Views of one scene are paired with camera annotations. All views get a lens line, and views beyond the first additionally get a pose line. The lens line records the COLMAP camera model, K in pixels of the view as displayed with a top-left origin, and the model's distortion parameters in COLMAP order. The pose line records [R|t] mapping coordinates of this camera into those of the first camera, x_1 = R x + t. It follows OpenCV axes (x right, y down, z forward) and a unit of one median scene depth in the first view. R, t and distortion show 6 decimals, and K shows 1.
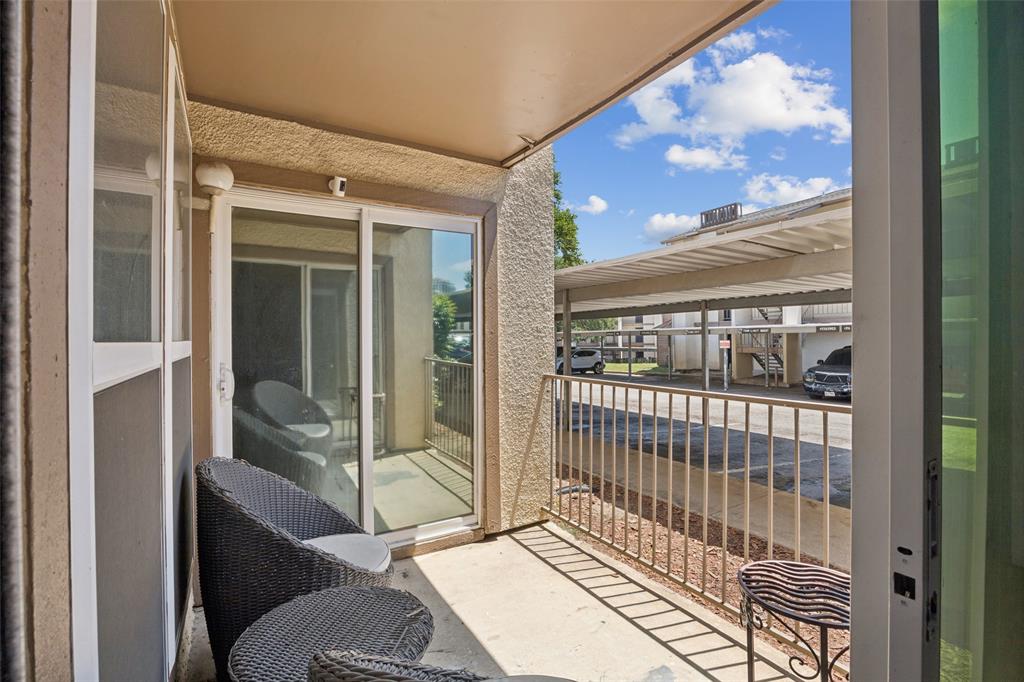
lens RADIAL K [[480.4, 0, 513.8], [0, 480.4, 336.8], [0, 0, 1]] dist [-0.005101, -0.000296]
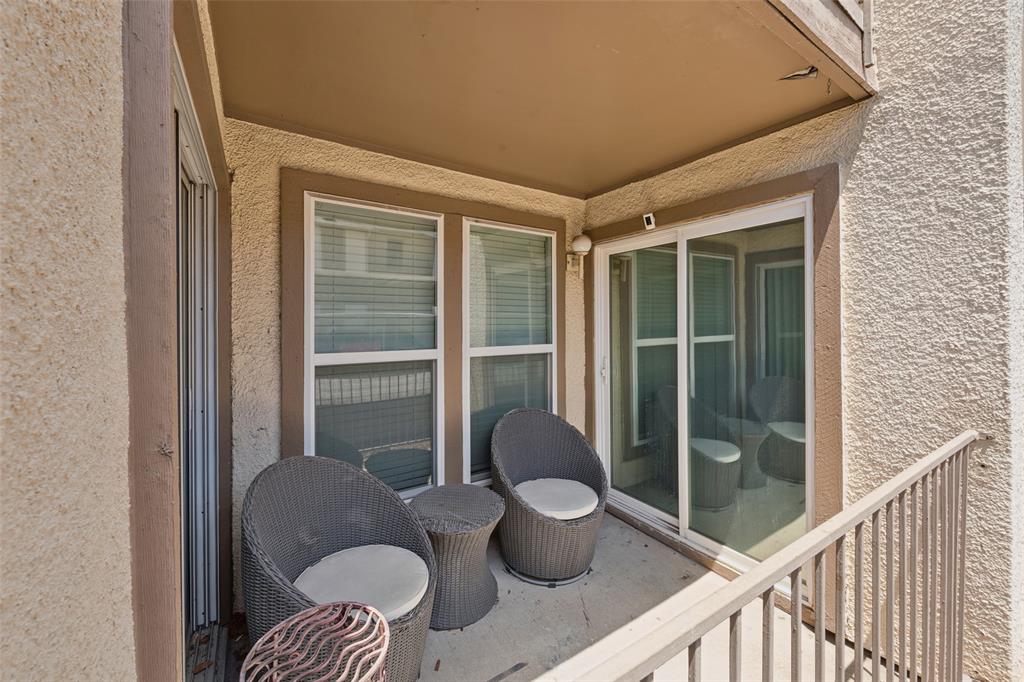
lens RADIAL K [[399.9, 0, 513.7], [0, 399.9, 331.5], [0, 0, 1]] dist [0.001414, 0.000120]
pose [[0.035478, 0.018715, -0.999195, 0.556724], [-0.003545, 0.999821, 0.018601, -0.044658], [0.999364, 0.002882, 0.035538, 0.536601]]
